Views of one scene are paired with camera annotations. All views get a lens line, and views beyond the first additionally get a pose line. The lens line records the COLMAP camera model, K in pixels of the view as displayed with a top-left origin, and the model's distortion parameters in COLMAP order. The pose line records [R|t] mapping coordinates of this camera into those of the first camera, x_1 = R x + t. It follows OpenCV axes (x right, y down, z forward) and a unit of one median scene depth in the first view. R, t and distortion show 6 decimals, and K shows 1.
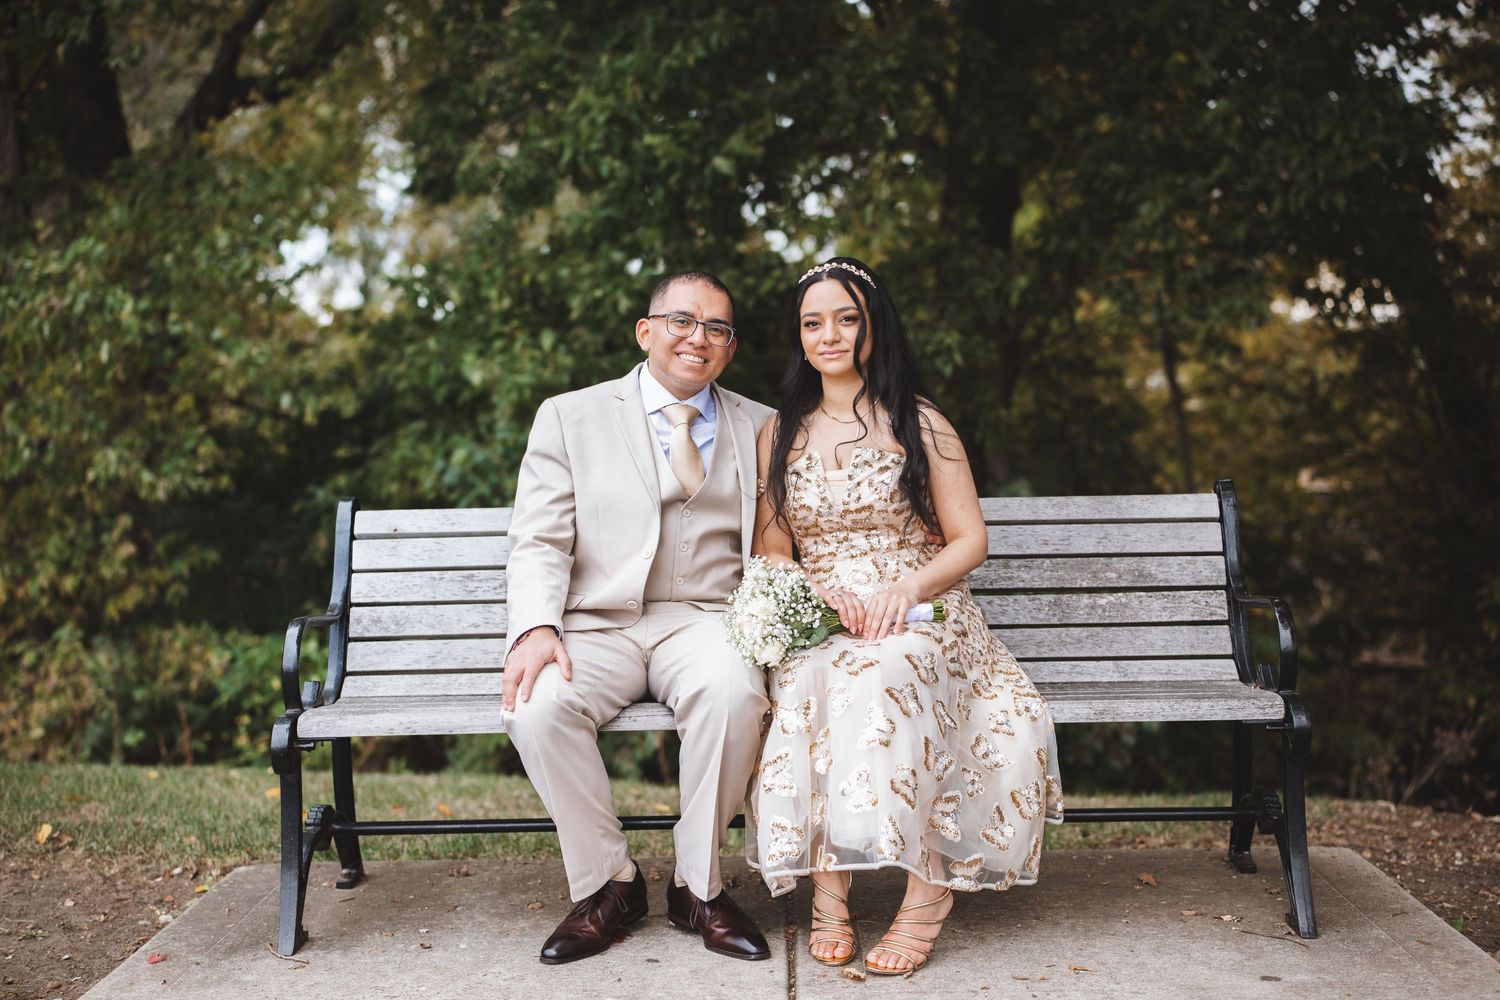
lens RADIAL K [[2169.9, 0, 750.0], [0, 2169.9, 500.0], [0, 0, 1]] dist [-0.062734, 0.064836]
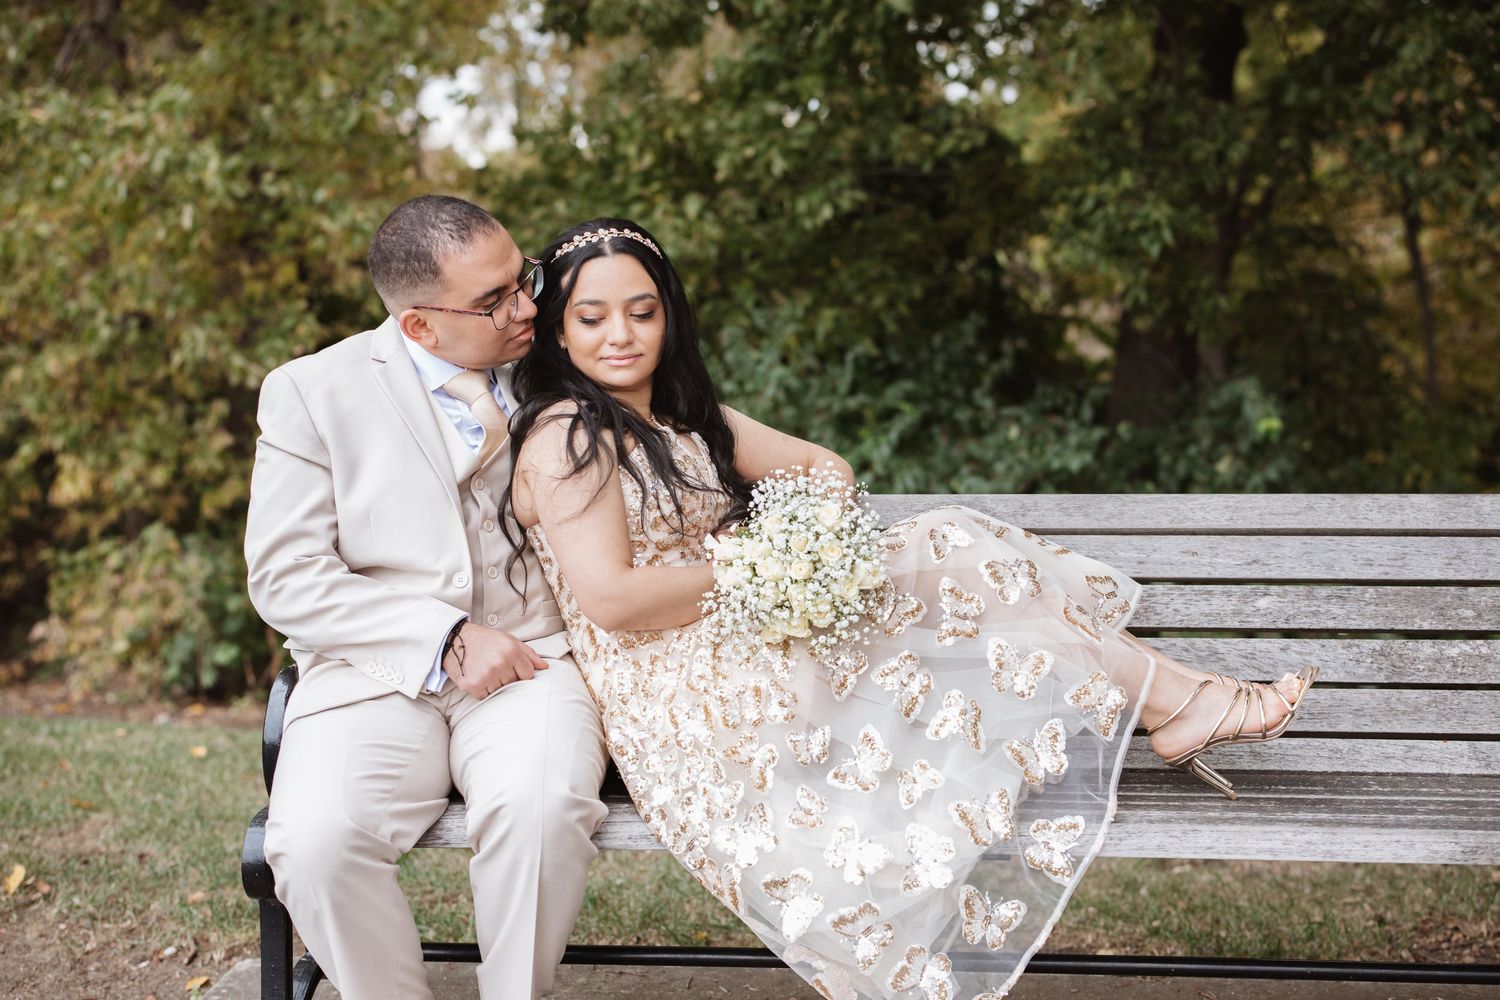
lens RADIAL K [[2102.9, 0, 751.1], [0, 2102.9, 519.3], [0, 0, 1]] dist [0.023832, -0.020277]
pose [[0.997037, 0.015255, -0.075393, -0.004206], [-0.008437, 0.995911, 0.089942, -0.025052], [0.076457, -0.089039, 0.993089, 0.153545]]
